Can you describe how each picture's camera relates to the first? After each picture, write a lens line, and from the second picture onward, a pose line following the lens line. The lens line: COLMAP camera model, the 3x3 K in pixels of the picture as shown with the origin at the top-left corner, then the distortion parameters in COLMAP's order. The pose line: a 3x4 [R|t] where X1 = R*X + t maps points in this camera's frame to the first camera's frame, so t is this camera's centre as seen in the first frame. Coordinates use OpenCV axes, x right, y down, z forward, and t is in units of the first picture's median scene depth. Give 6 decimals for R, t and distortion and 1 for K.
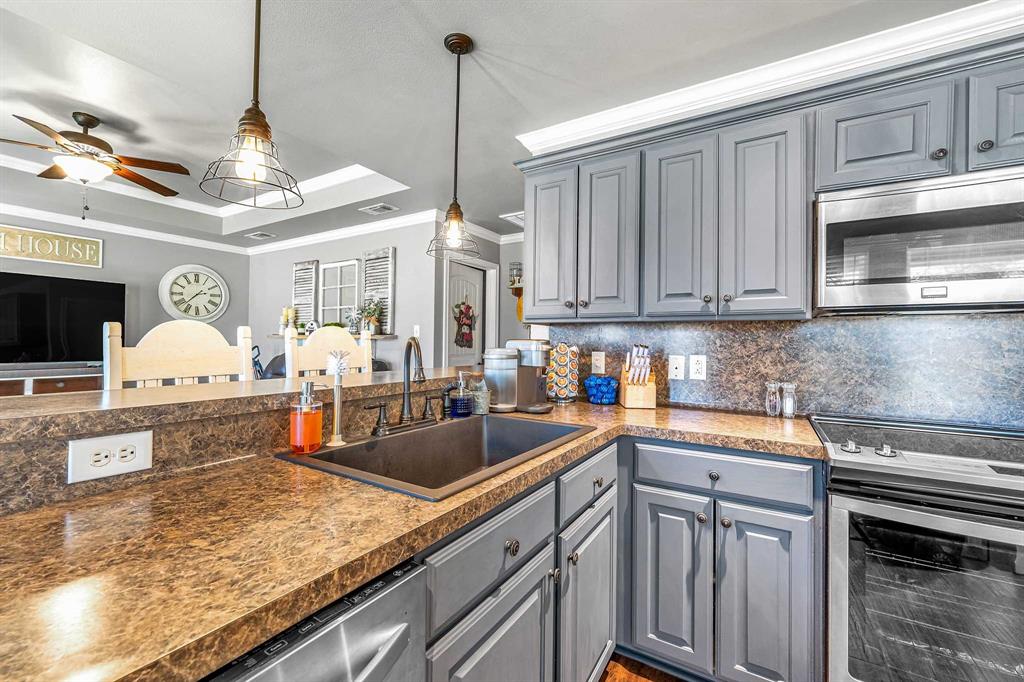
lens RADIAL K [[430.3, 0, 518.6], [0, 430.3, 342.4], [0, 0, 1]] dist [0.004436, 0.000254]
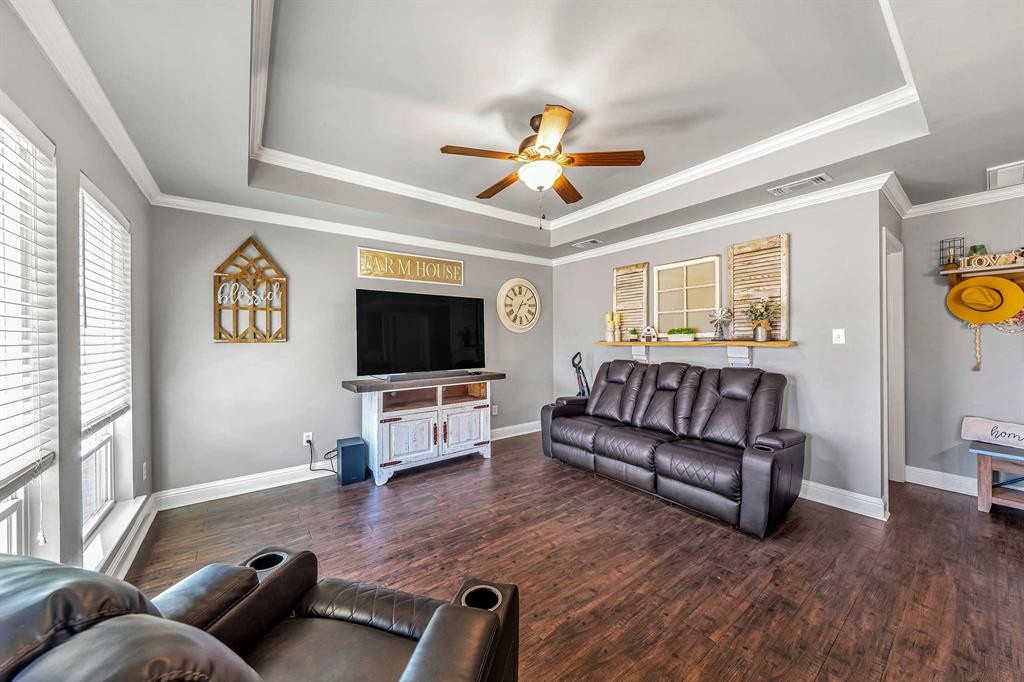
lens RADIAL K [[363.9, 0, 507.1], [0, 363.9, 339.3], [0, 0, 1]] dist [-0.000981, 0.000004]
pose [[0.932955, -0.018347, -0.359526, -0.479804], [0.018650, 0.999823, -0.002627, -0.025234], [0.359511, -0.004254, 0.933131, 0.140036]]
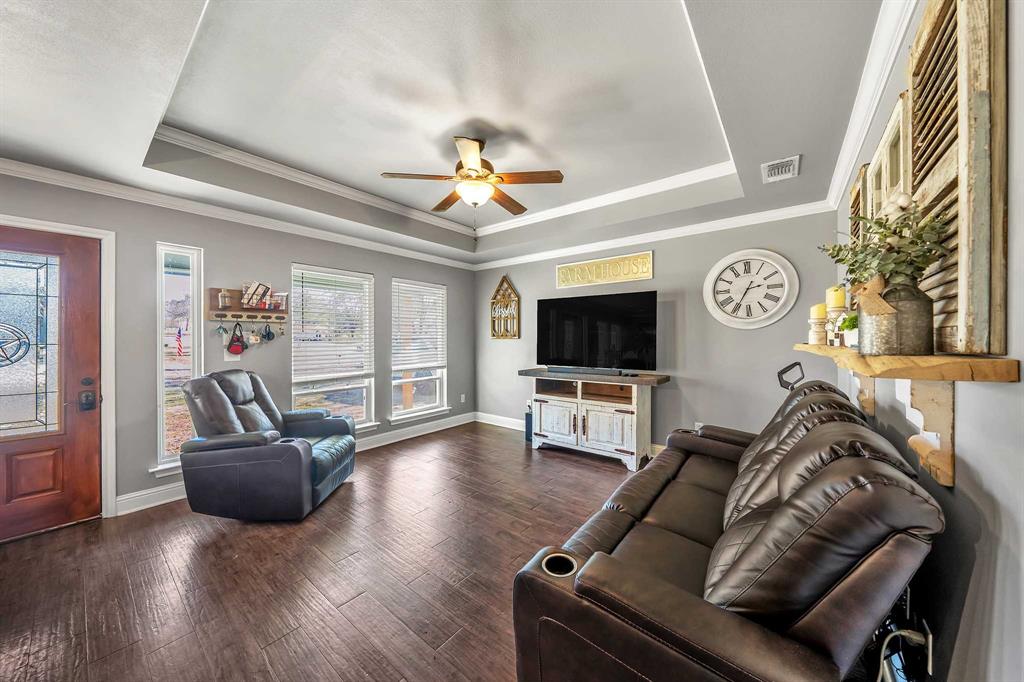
lens RADIAL K [[352.3, 0, 516.3], [0, 352.3, 339.4], [0, 0, 1]] dist [0.001576, -0.000005]
pose [[-0.115933, -0.007239, -0.993231, -0.100717], [0.000045, 0.999973, -0.007293, -0.020531], [0.993257, -0.000890, -0.115929, 0.719016]]
